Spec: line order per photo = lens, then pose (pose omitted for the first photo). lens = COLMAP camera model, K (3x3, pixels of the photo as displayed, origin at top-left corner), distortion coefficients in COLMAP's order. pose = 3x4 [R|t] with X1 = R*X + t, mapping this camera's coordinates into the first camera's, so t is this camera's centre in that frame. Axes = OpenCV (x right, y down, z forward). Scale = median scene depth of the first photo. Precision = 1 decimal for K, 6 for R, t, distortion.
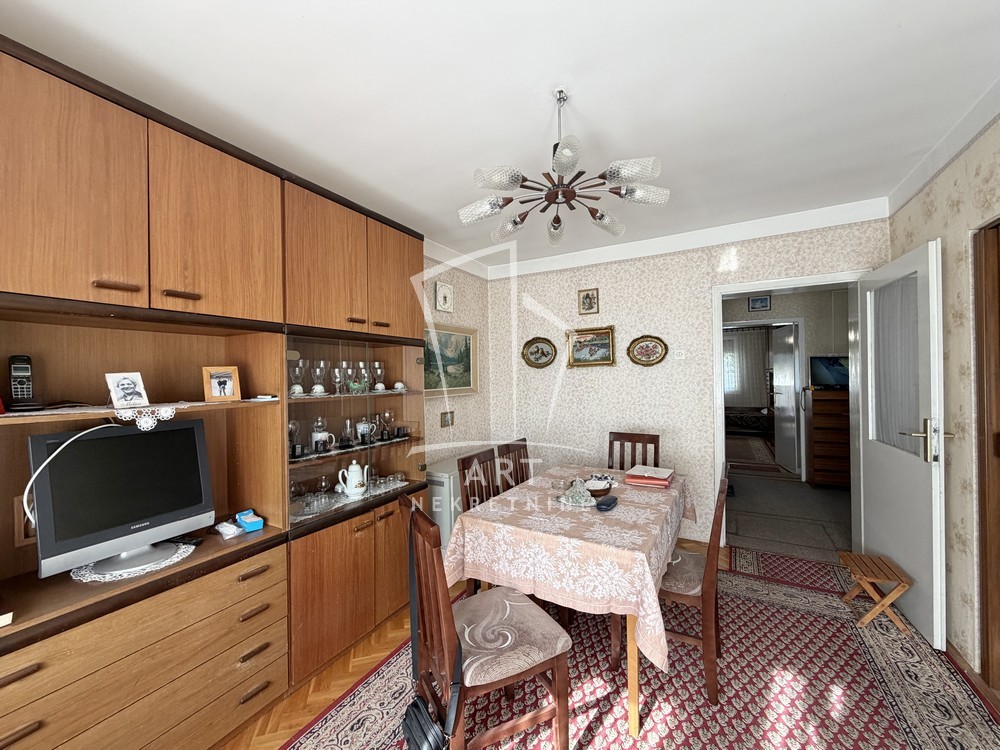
lens RADIAL K [[402.1, 0, 493.0], [0, 402.1, 376.4], [0, 0, 1]] dist [-0.002248, 0.000406]
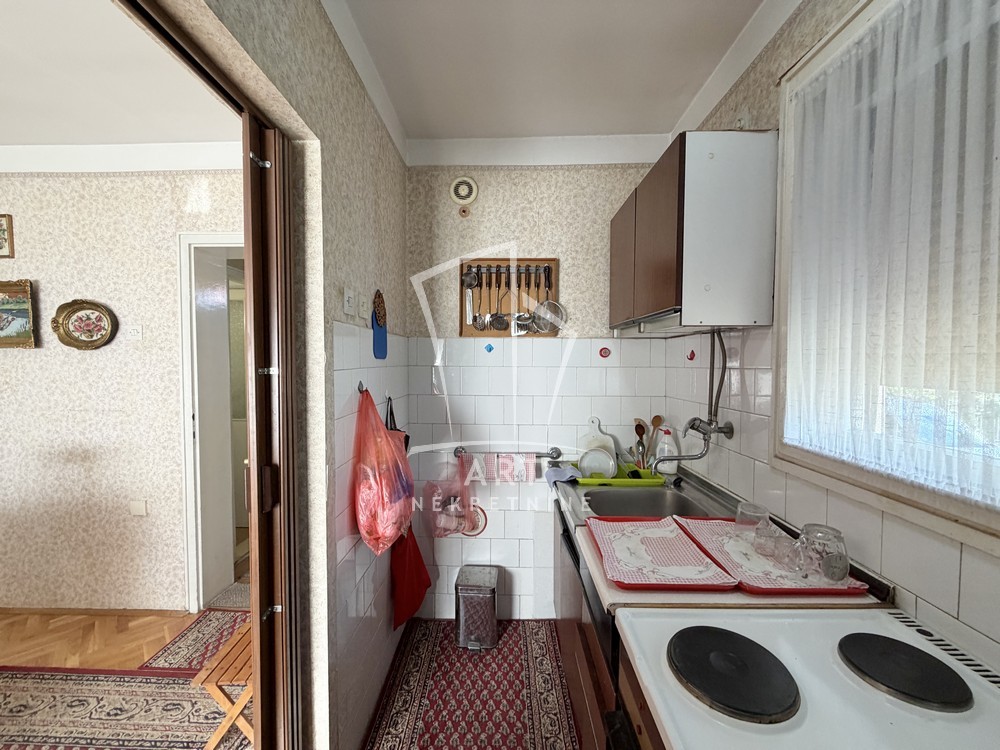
lens RADIAL K [[402.1, 0, 499.5], [0, 402.1, 369.6], [0, 0, 1]] dist [-0.002248, 0.000406]
pose [[0.875585, 0.000285, 0.483064, 0.641344], [-0.015874, 0.999477, 0.028182, -0.021802], [-0.482803, -0.032344, 0.875131, 0.139090]]
